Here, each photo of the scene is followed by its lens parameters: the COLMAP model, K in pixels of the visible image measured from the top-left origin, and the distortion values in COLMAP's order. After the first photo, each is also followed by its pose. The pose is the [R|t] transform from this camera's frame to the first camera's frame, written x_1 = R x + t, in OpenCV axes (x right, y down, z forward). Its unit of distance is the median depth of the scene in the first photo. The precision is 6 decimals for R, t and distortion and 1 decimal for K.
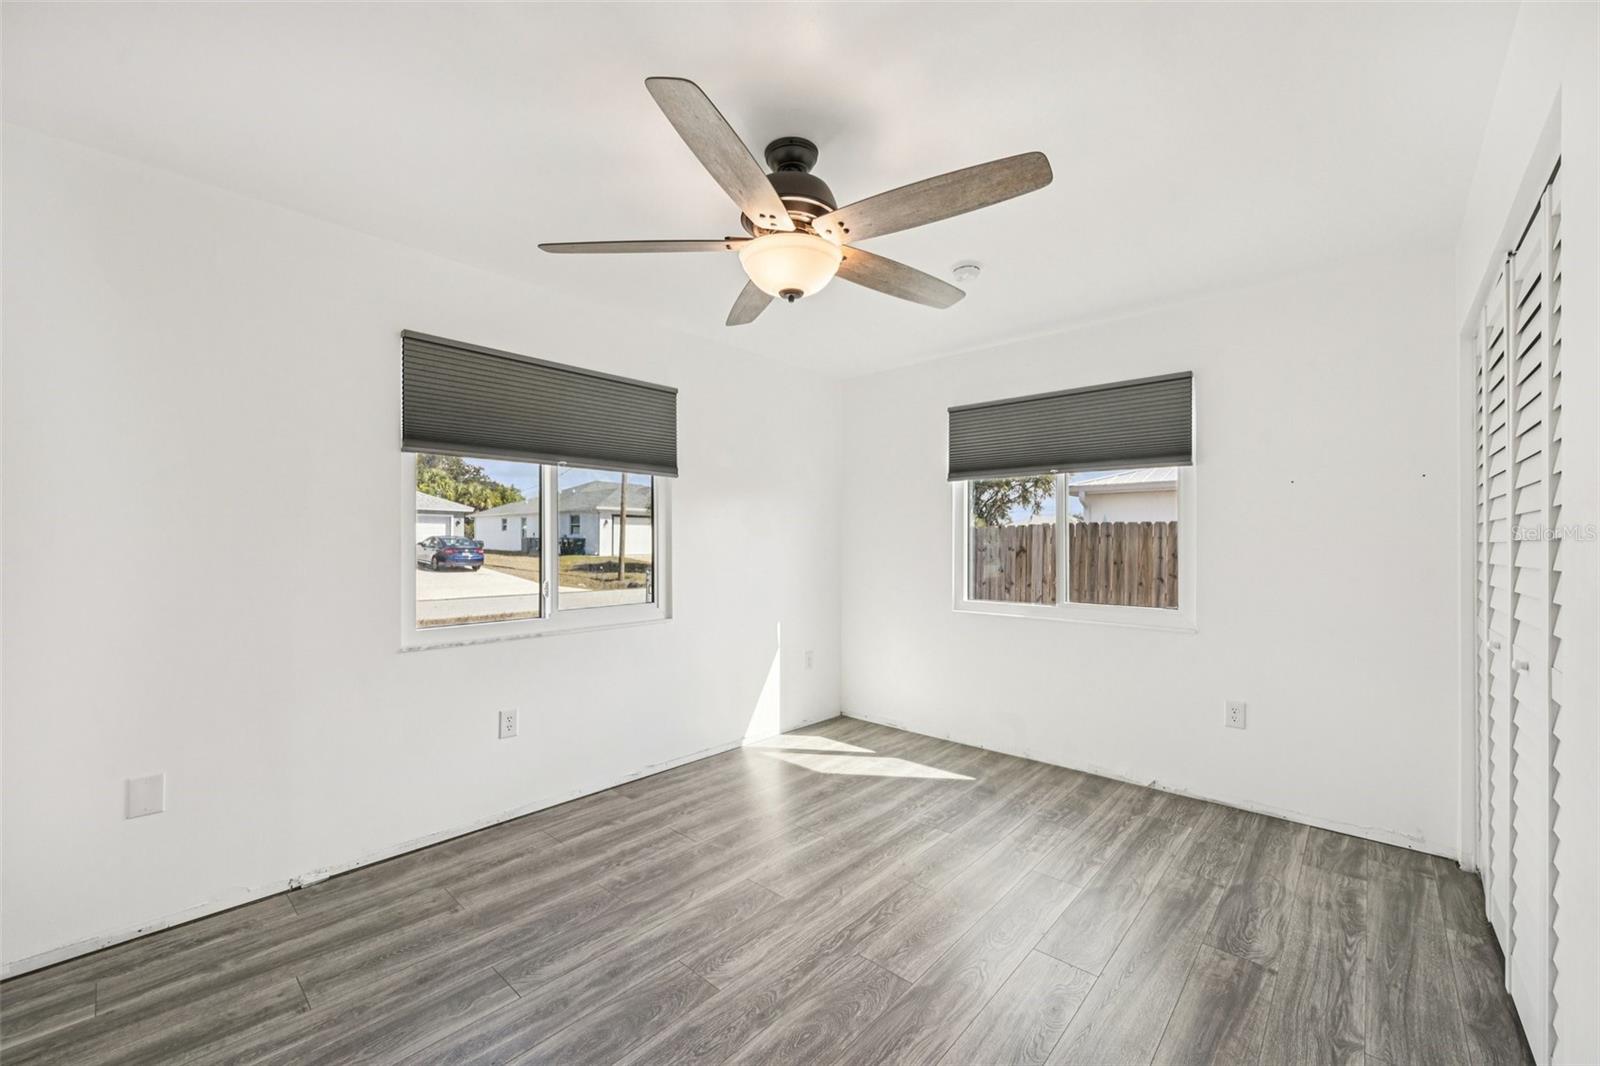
lens RADIAL K [[633.4, 0, 805.9], [0, 633.4, 545.6], [0, 0, 1]] dist [-0.004290, 0.000659]
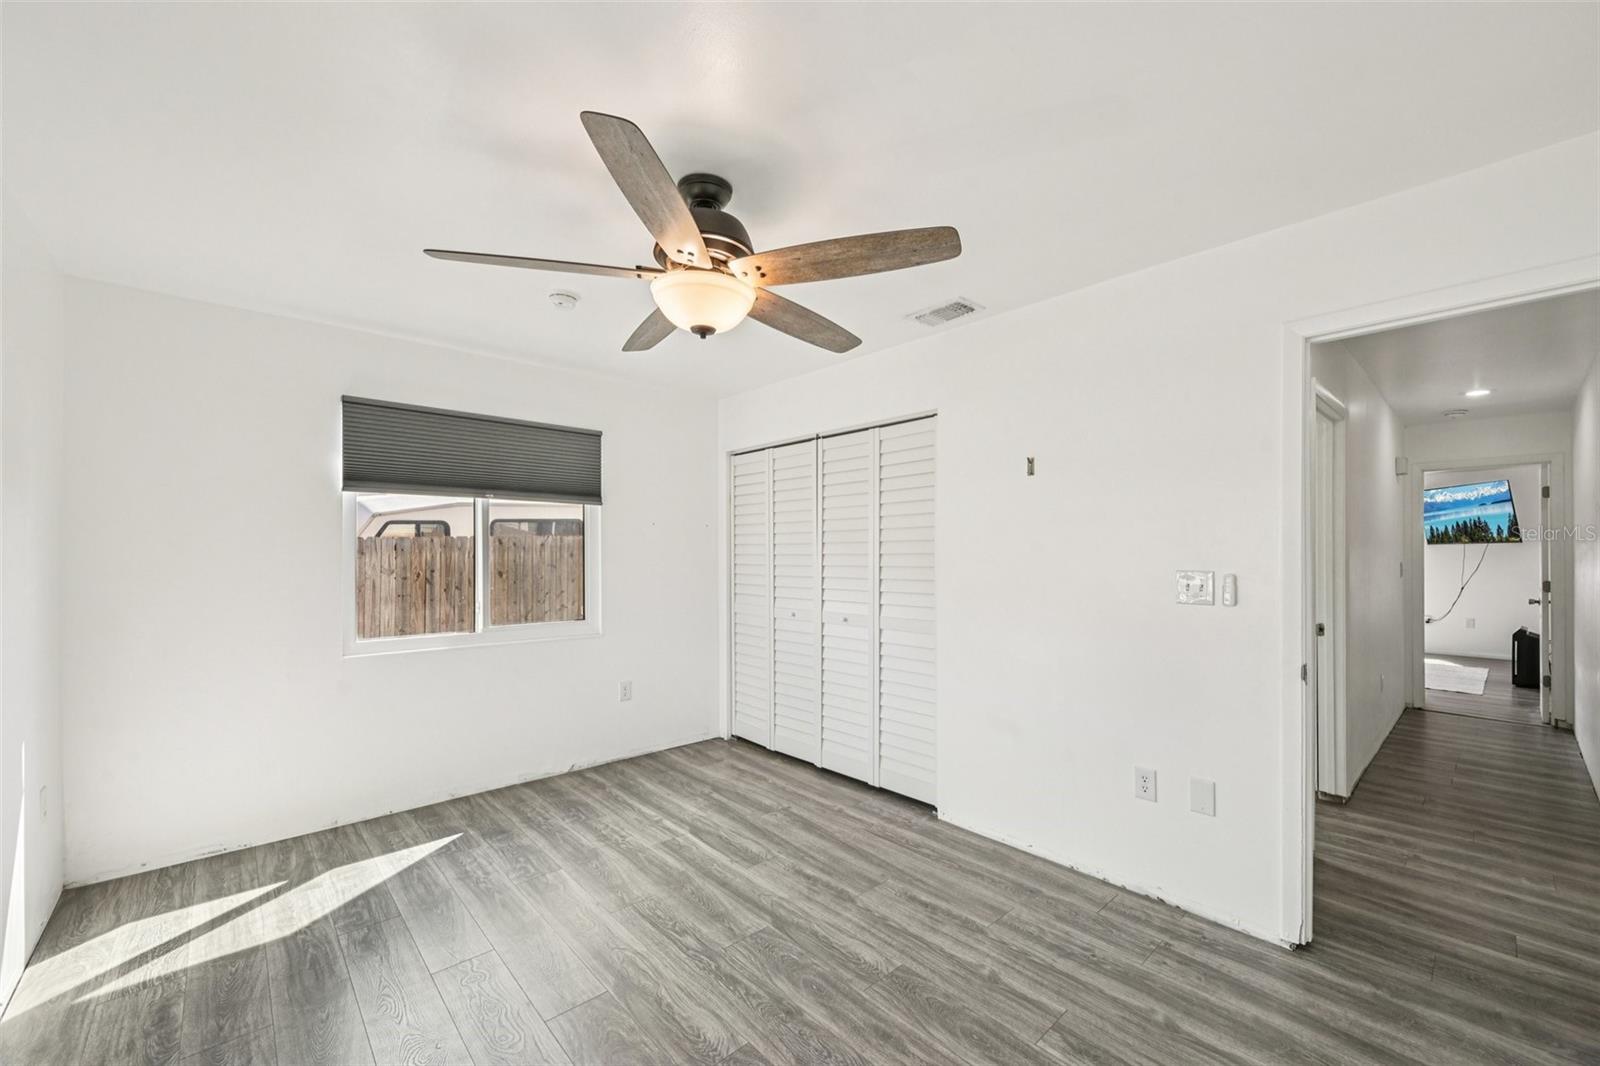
lens RADIAL K [[633.4, 0, 803.1], [0, 633.4, 540.5], [0, 0, 1]] dist [-0.004290, 0.000659]
pose [[0.104467, 0.014967, 0.994416, -0.742364], [0.006637, 0.999854, -0.015746, -0.037915], [-0.994506, 0.008245, 0.104352, 0.540106]]
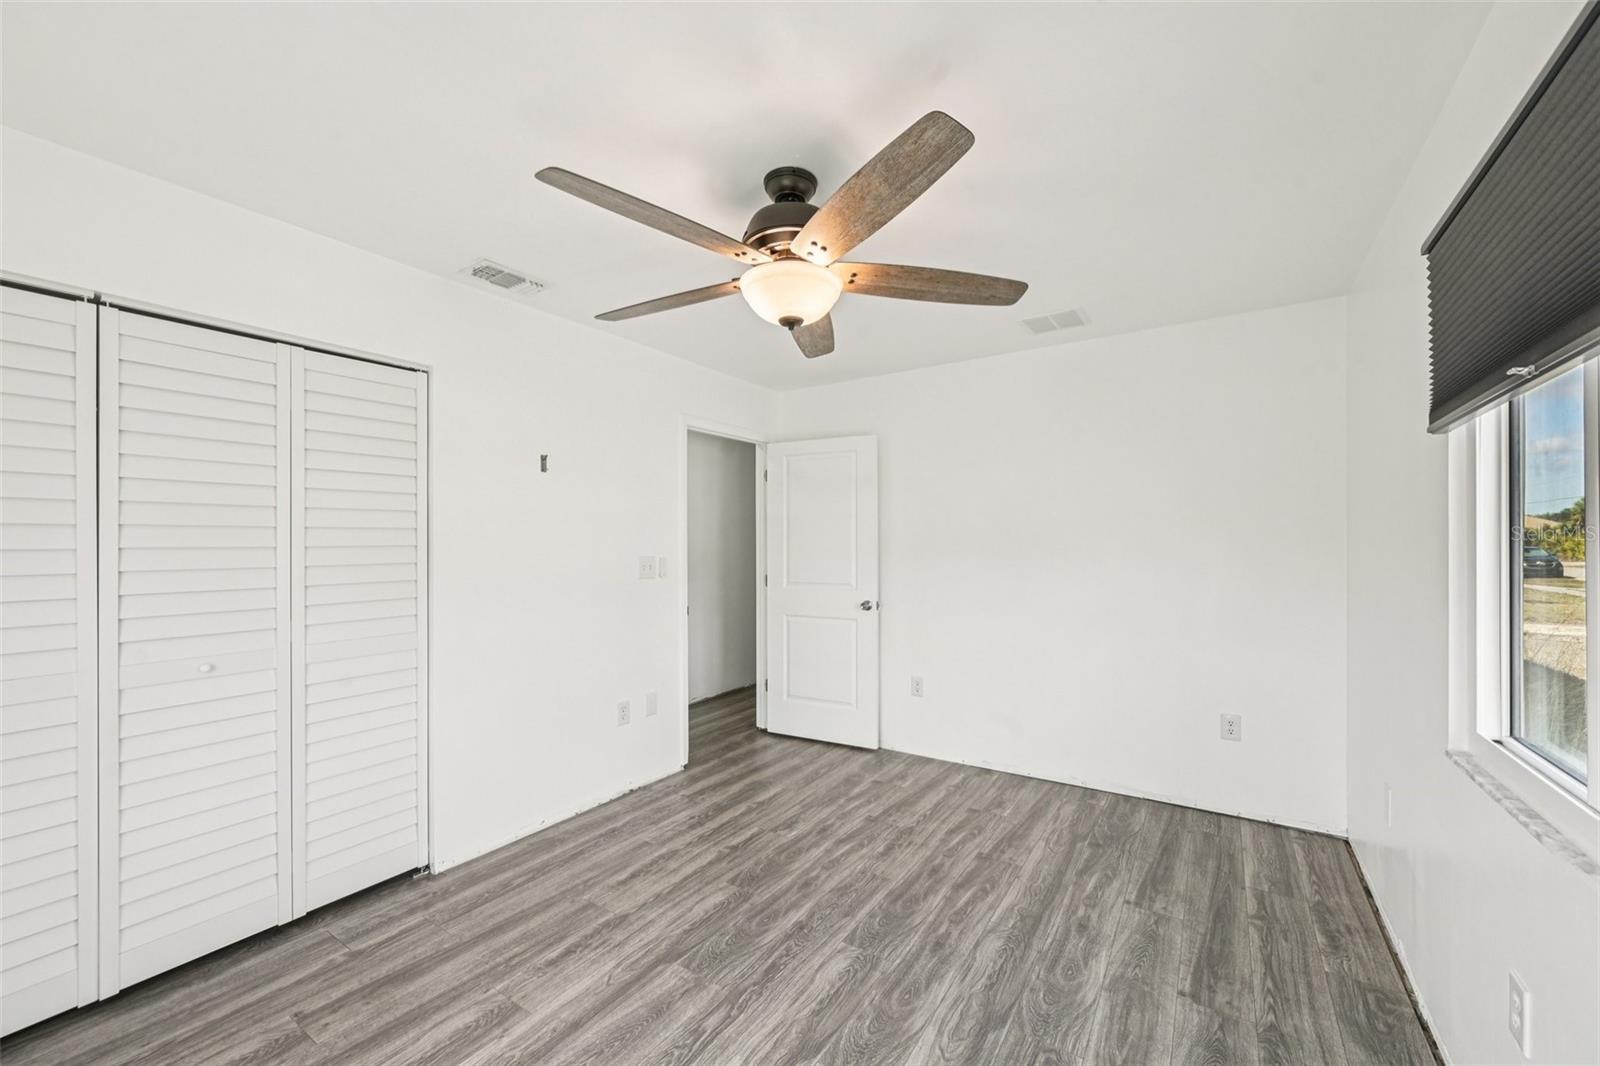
lens RADIAL K [[633.4, 0, 798.2], [0, 633.4, 530.1], [0, 0, 1]] dist [-0.004290, 0.000659]
pose [[-0.990140, -0.004169, -0.140019, 0.079058], [-0.001929, 0.999868, -0.016133, -0.040612], [0.140068, -0.015704, -0.990017, 1.466424]]
